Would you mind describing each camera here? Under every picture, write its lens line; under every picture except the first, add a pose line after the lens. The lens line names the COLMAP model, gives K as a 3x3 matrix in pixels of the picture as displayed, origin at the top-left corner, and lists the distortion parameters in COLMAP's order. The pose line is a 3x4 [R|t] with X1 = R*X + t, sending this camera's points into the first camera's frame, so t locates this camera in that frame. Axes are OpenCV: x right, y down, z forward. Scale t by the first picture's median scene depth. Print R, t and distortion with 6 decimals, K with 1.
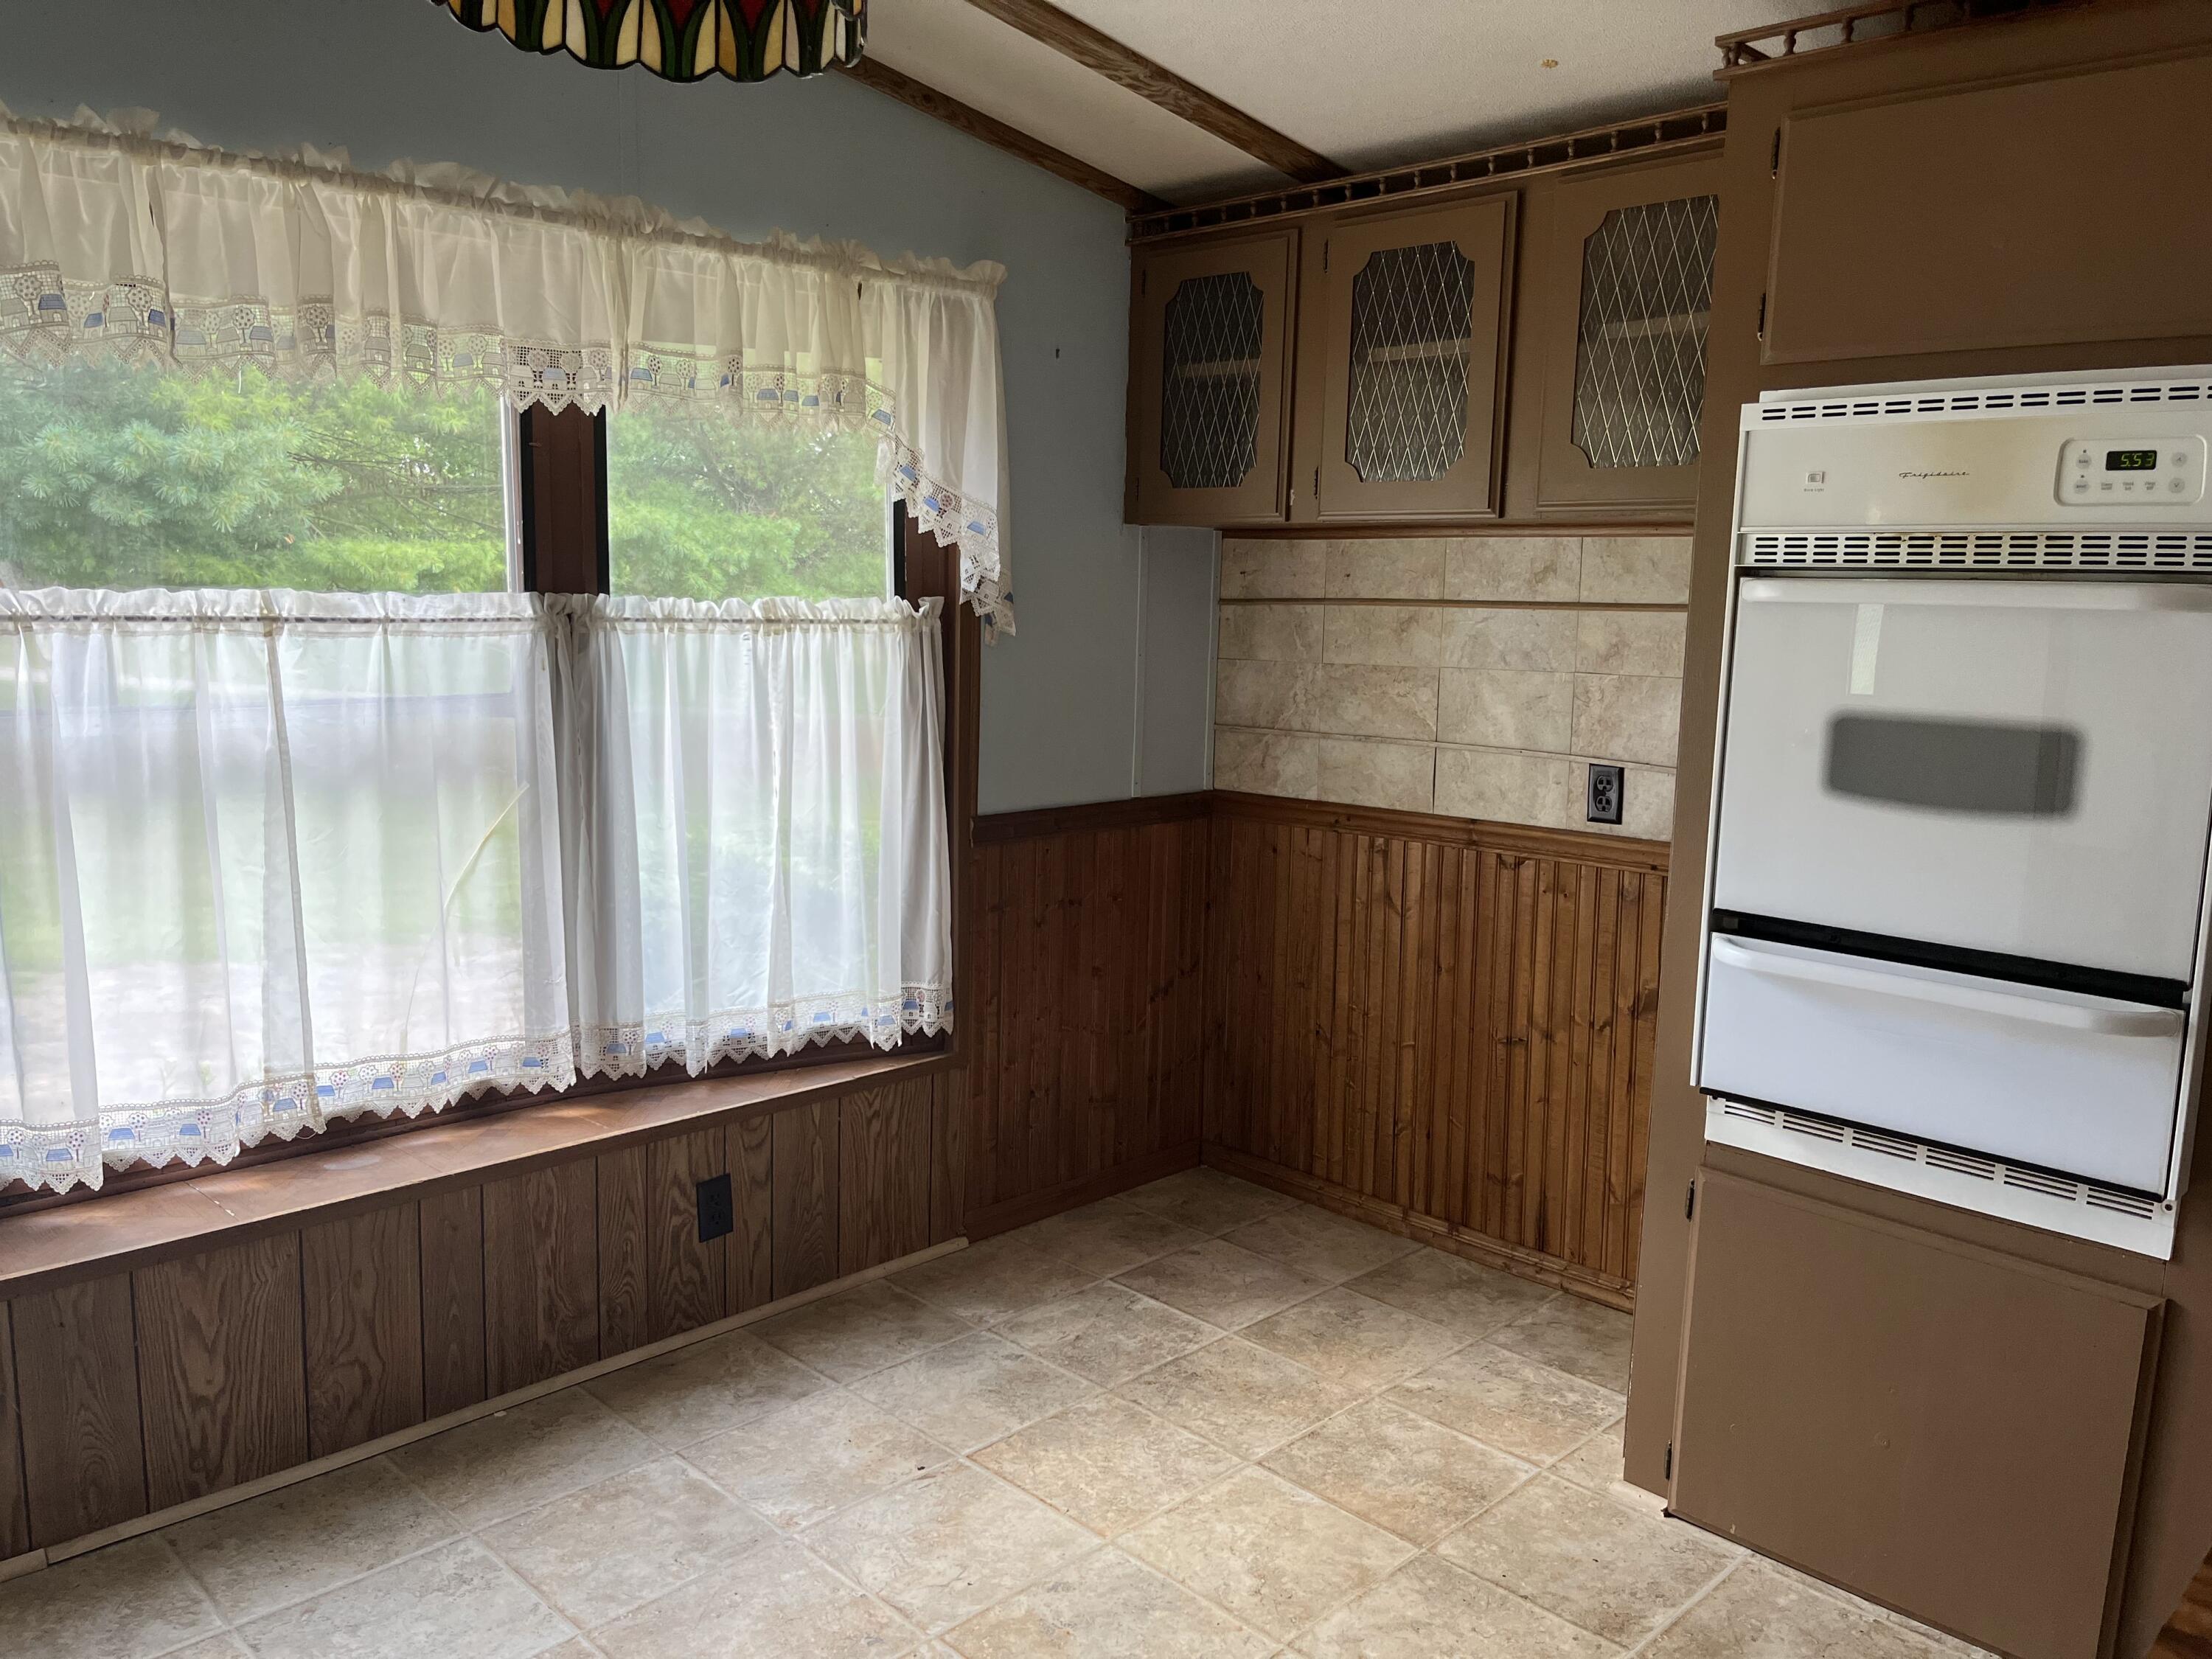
lens RADIAL K [[1677.0, 0, 1118.2], [0, 1677.0, 830.6], [0, 0, 1]] dist [0.085444, -0.127943]
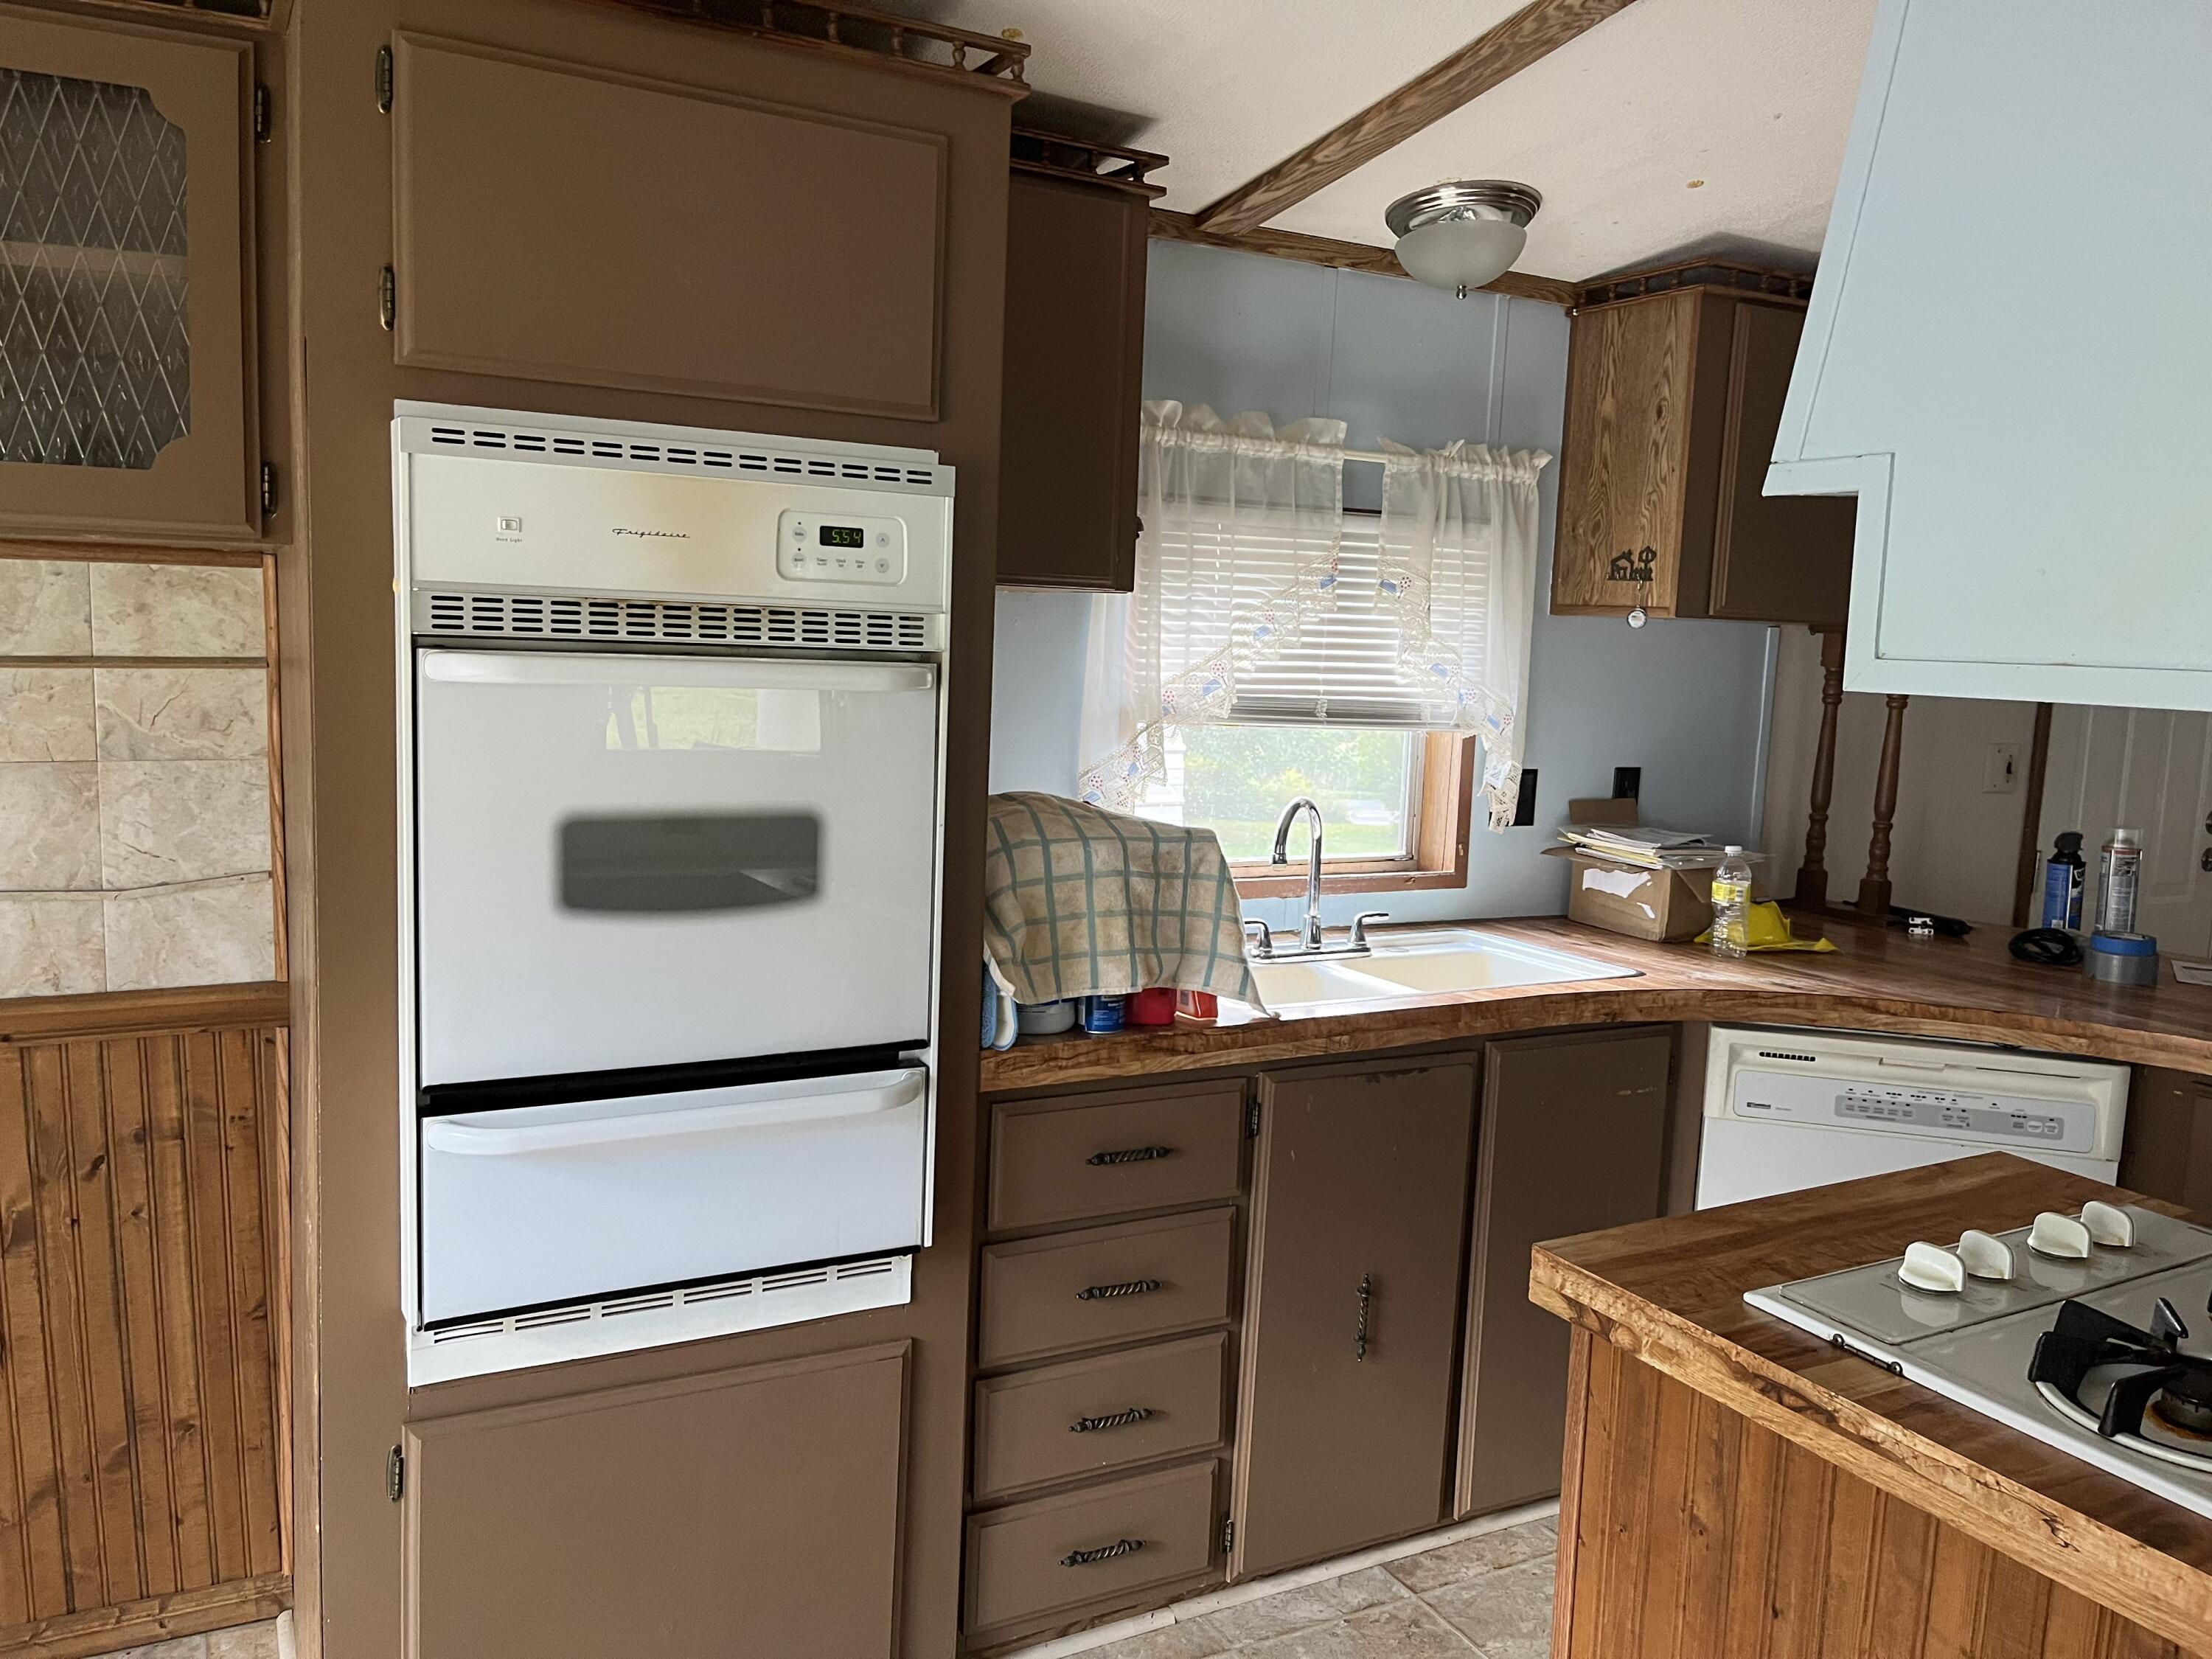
lens RADIAL K [[1677.0, 0, 1118.2], [0, 1677.0, 830.6], [0, 0, 1]] dist [0.085444, -0.127943]
pose [[0.291039, -0.129783, 0.947867, -0.262819], [0.104108, 0.989169, 0.103473, -0.115085], [-0.951030, 0.068566, 0.301398, 0.486237]]
